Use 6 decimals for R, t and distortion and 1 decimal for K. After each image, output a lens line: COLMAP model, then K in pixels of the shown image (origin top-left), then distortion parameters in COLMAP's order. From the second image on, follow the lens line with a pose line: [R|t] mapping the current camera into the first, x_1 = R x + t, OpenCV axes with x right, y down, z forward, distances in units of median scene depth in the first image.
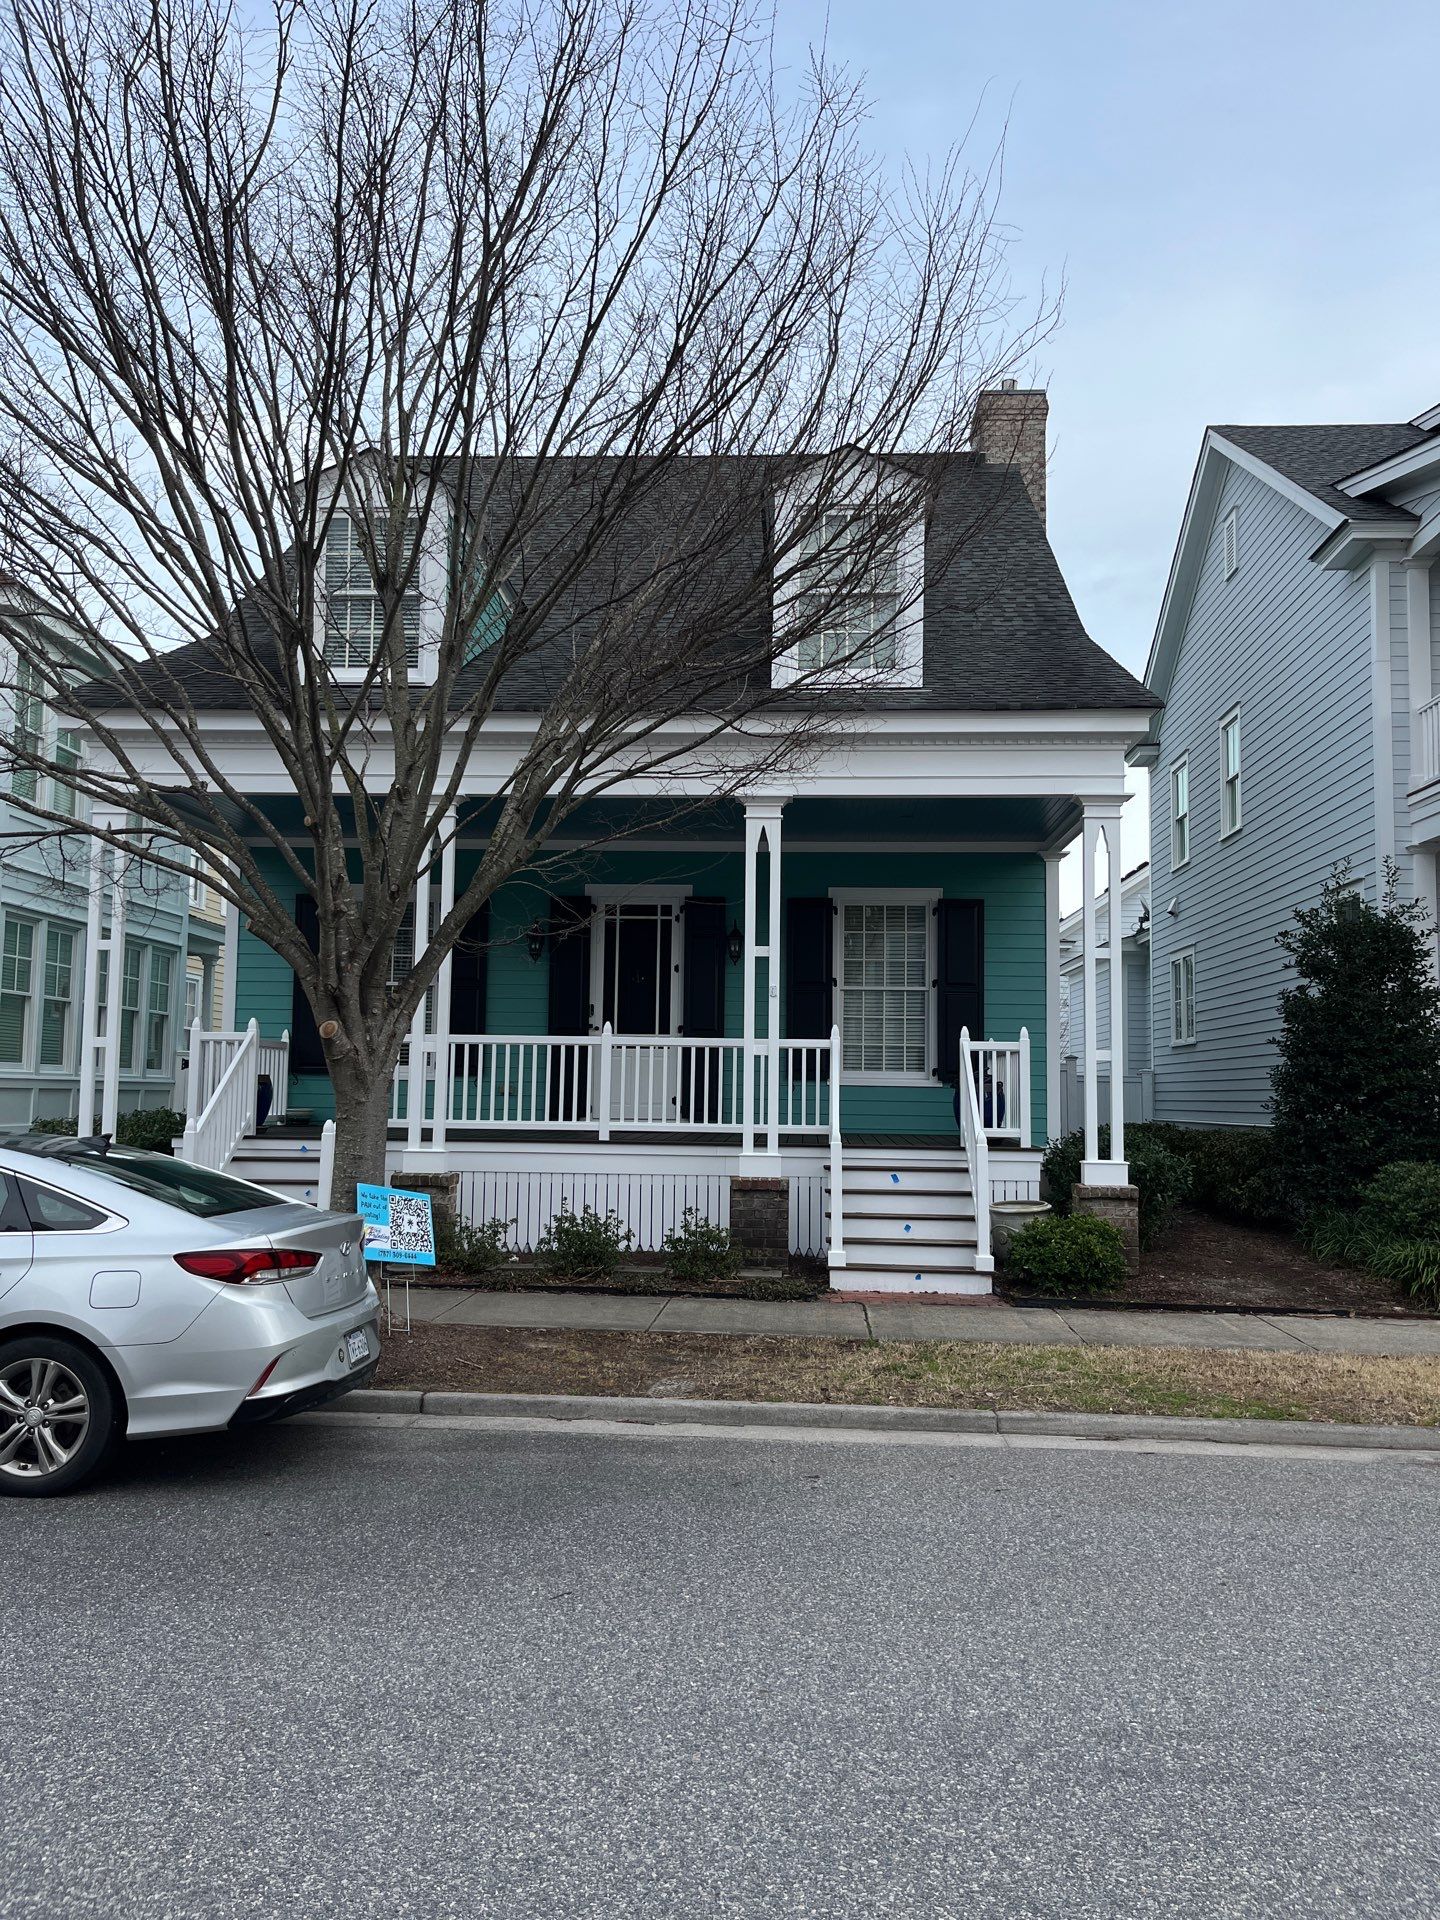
lens RADIAL K [[1417.8, 0, 711.9], [0, 1417.8, 958.5], [0, 0, 1]] dist [0.105380, -0.179283]
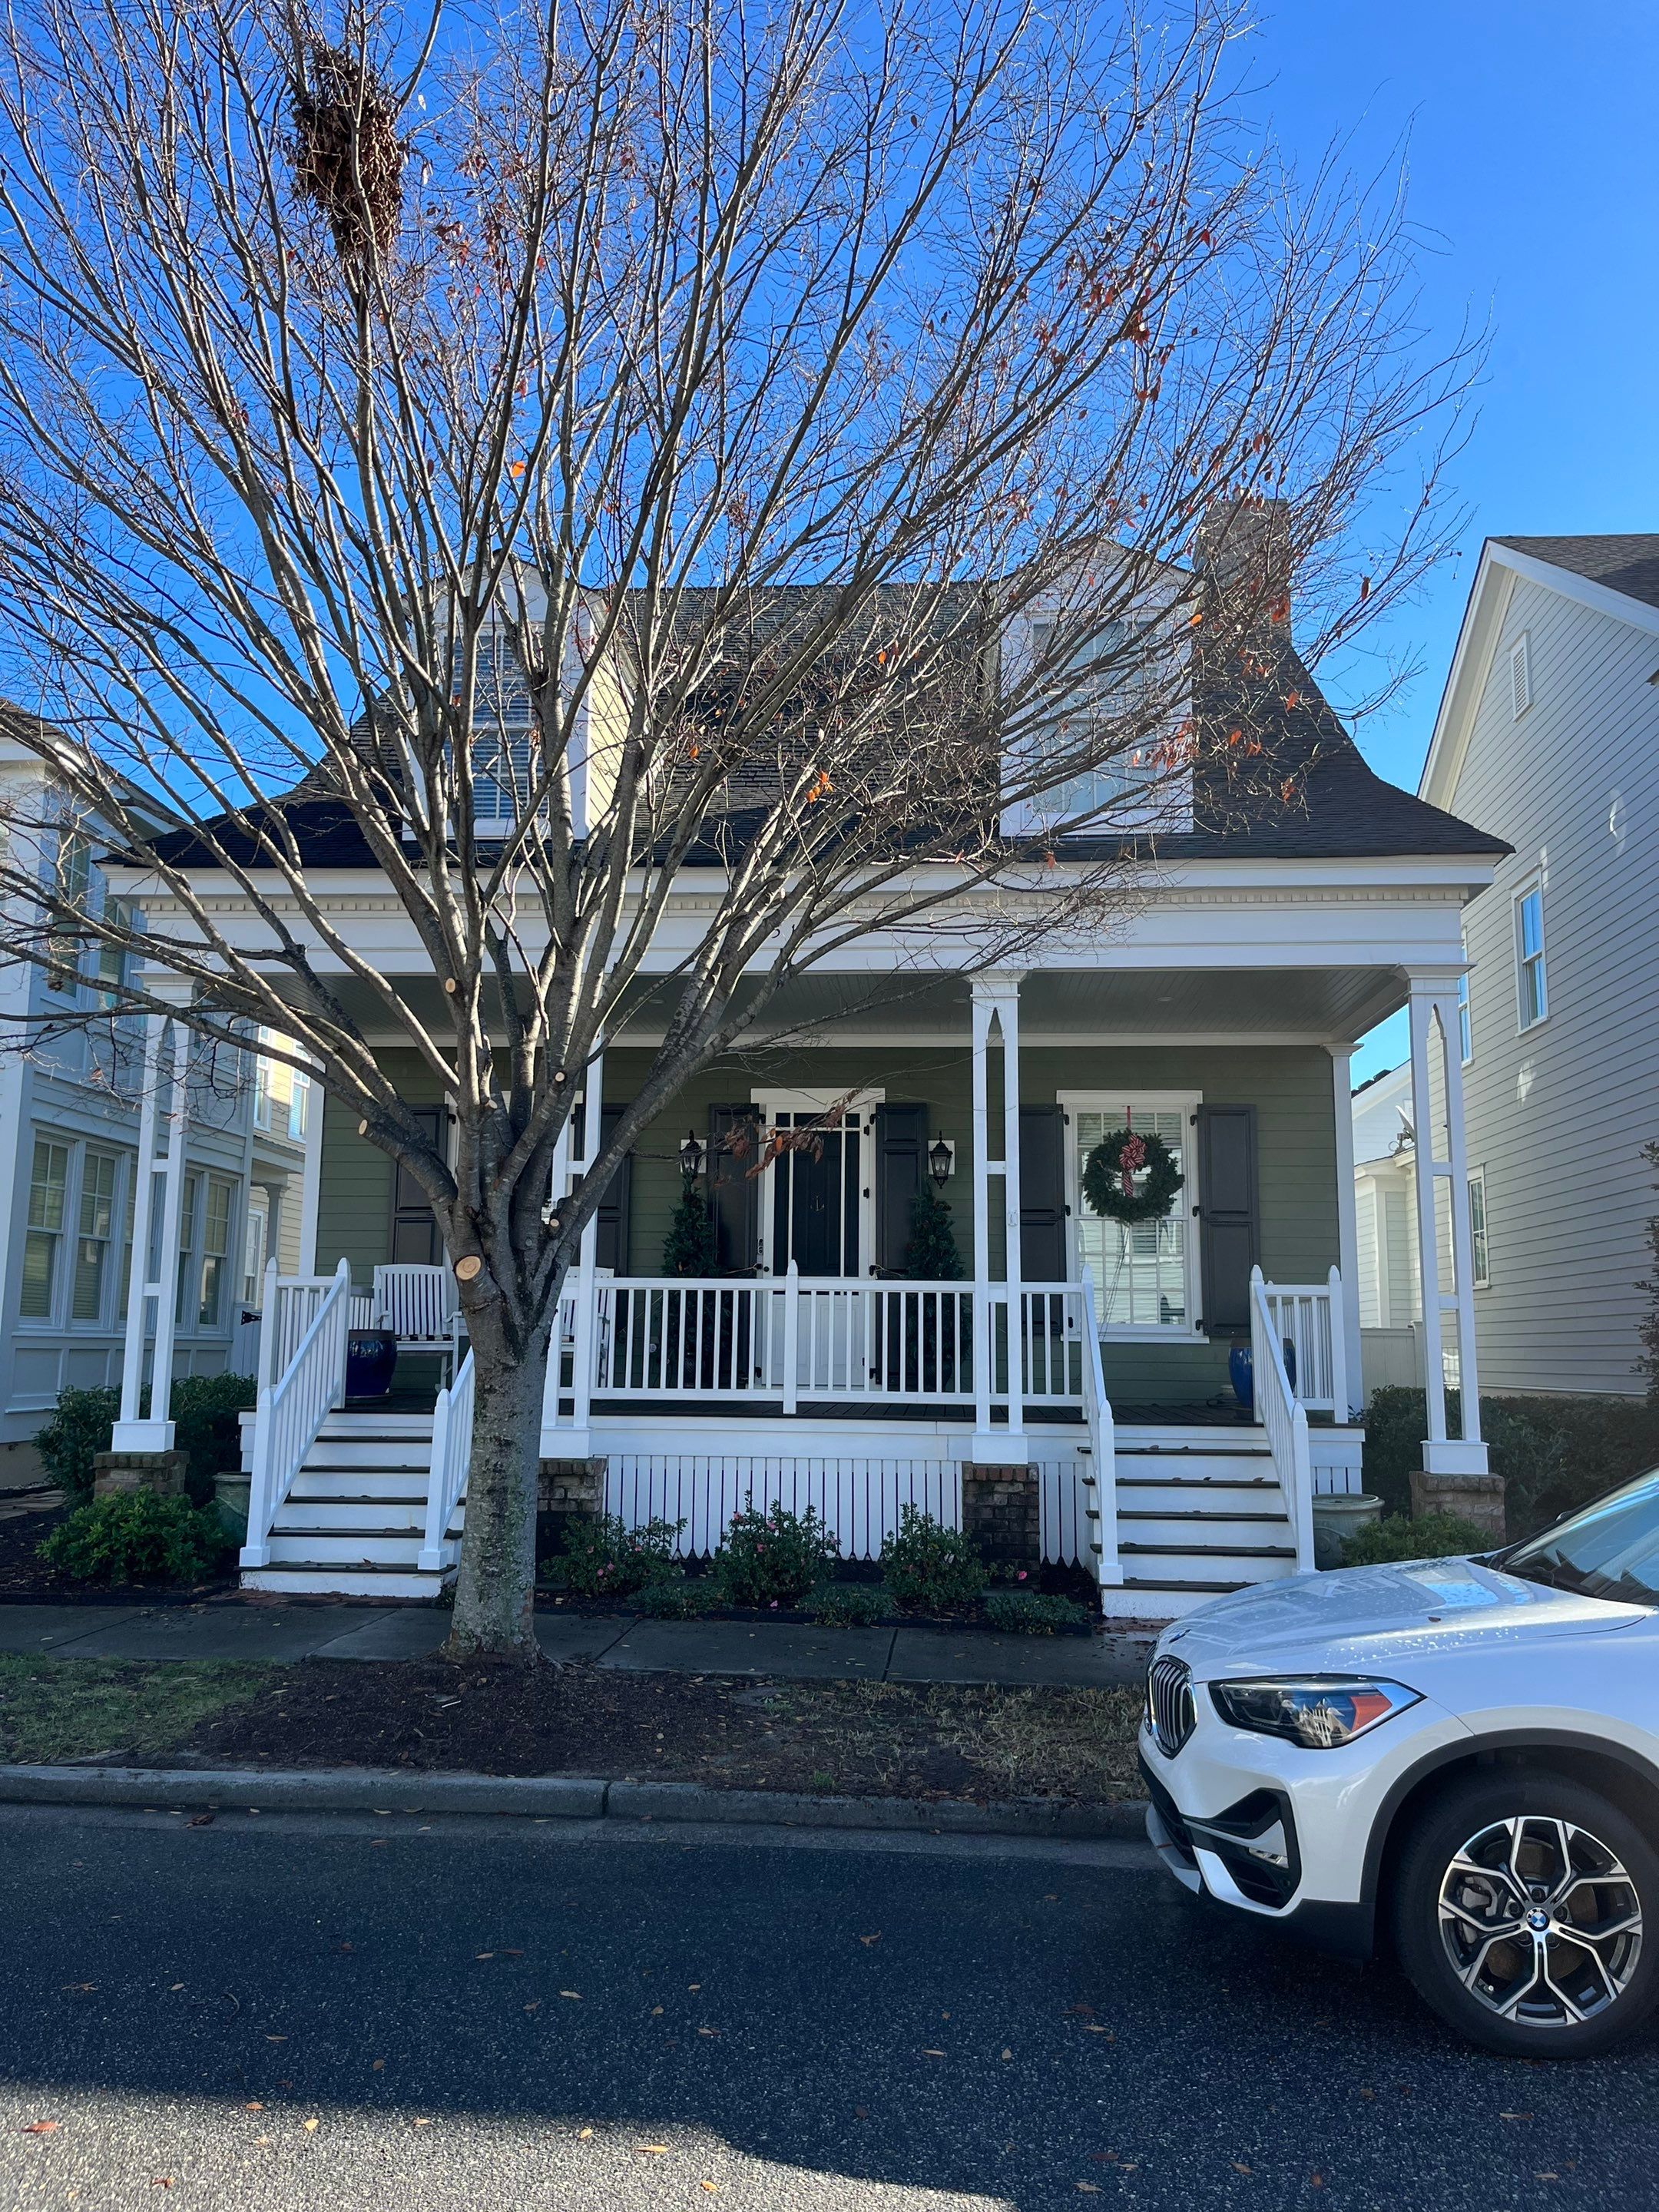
lens RADIAL K [[1630.1, 0, 812.4], [0, 1630.1, 1063.0], [0, 0, 1]] dist [0.068085, -0.076806]
pose [[0.999876, -0.006965, -0.014137, -0.051288], [0.005829, 0.996867, -0.078886, 0.007646], [0.014642, 0.078794, 0.996783, 0.097250]]
